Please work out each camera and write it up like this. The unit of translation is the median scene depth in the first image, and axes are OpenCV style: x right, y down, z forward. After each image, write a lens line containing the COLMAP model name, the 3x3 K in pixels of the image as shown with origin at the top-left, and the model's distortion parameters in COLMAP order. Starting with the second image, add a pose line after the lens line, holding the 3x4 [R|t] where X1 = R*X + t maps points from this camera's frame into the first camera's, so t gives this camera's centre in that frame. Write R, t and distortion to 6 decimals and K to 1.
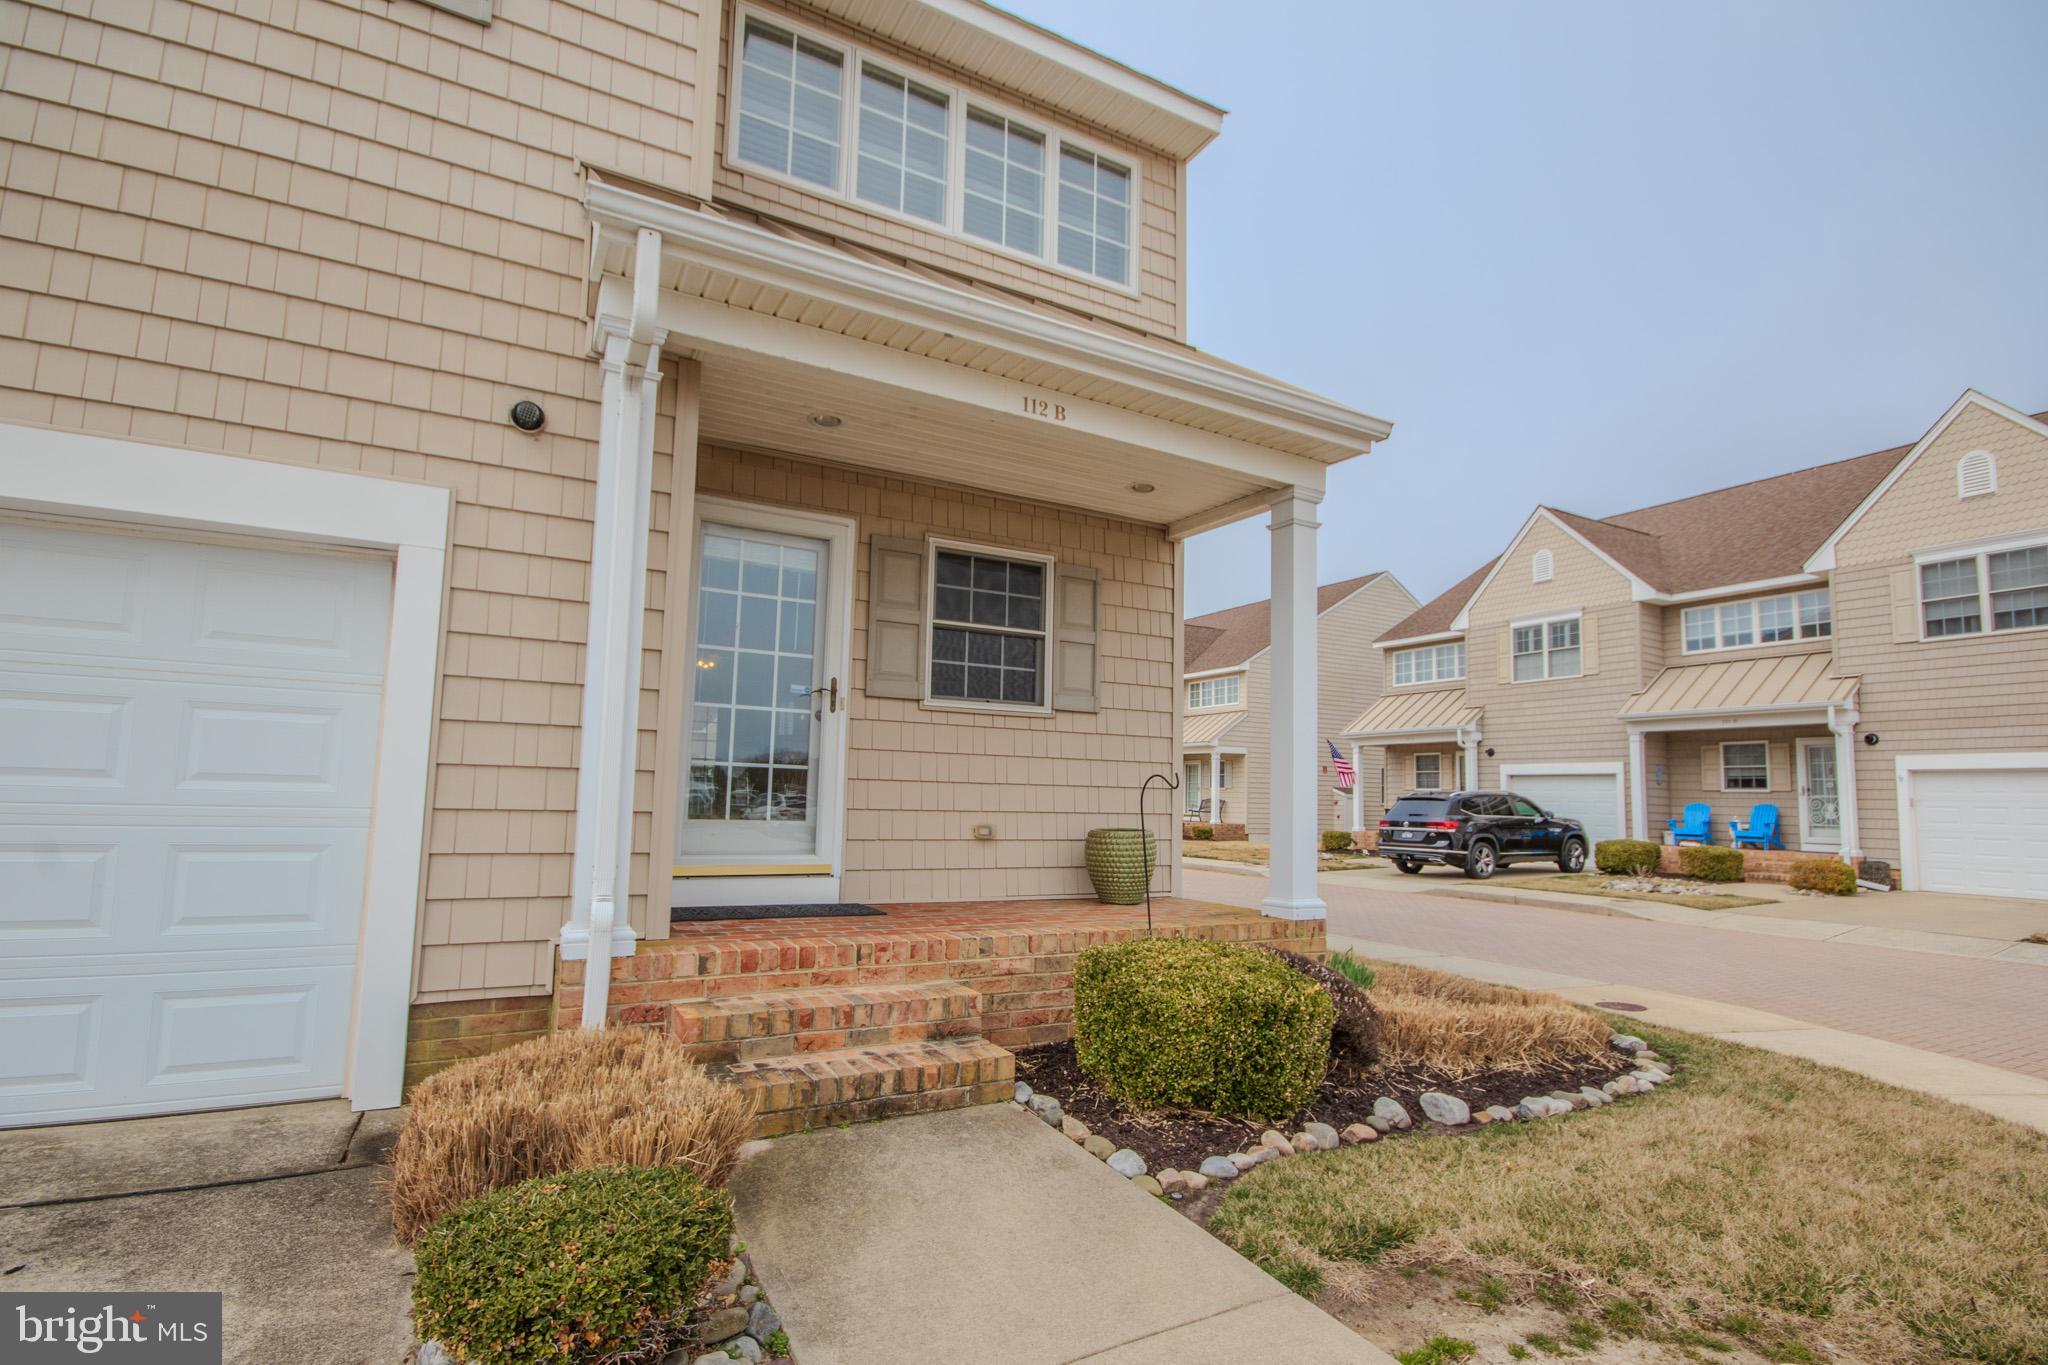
lens RADIAL K [[971.1, 0, 1028.6], [0, 971.1, 706.5], [0, 0, 1]] dist [0.005793, -0.004188]
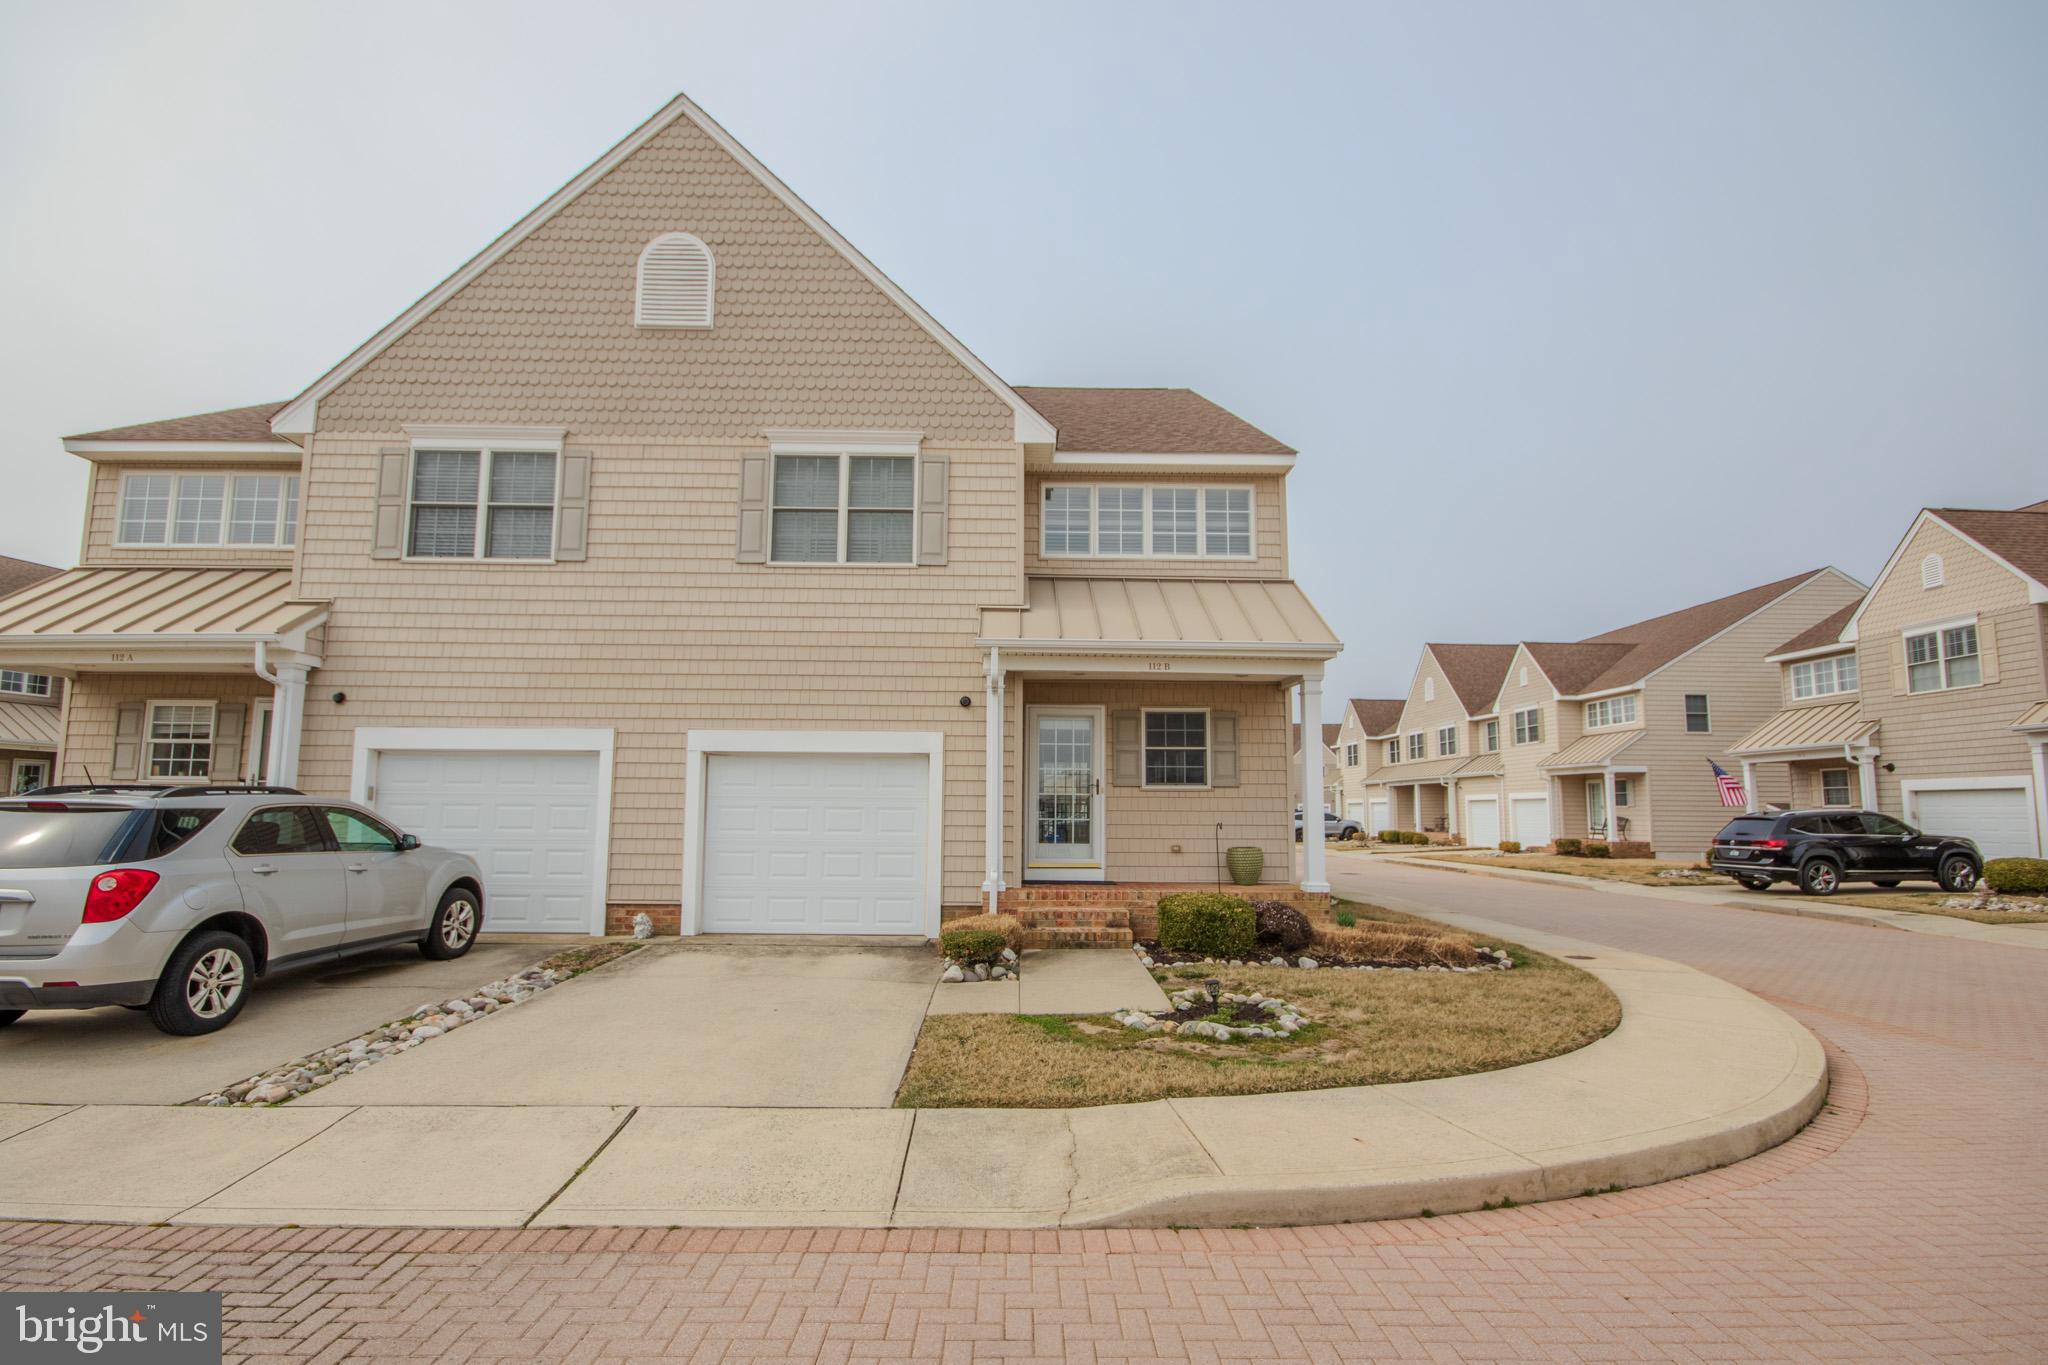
lens RADIAL K [[971.1, 0, 1033.5], [0, 971.1, 701.4], [0, 0, 1]] dist [0.005793, -0.004188]
pose [[0.887329, -0.069429, -0.455880, 0.235508], [0.058625, 0.997564, -0.037817, -0.044623], [0.457395, 0.006830, 0.889237, -0.353151]]
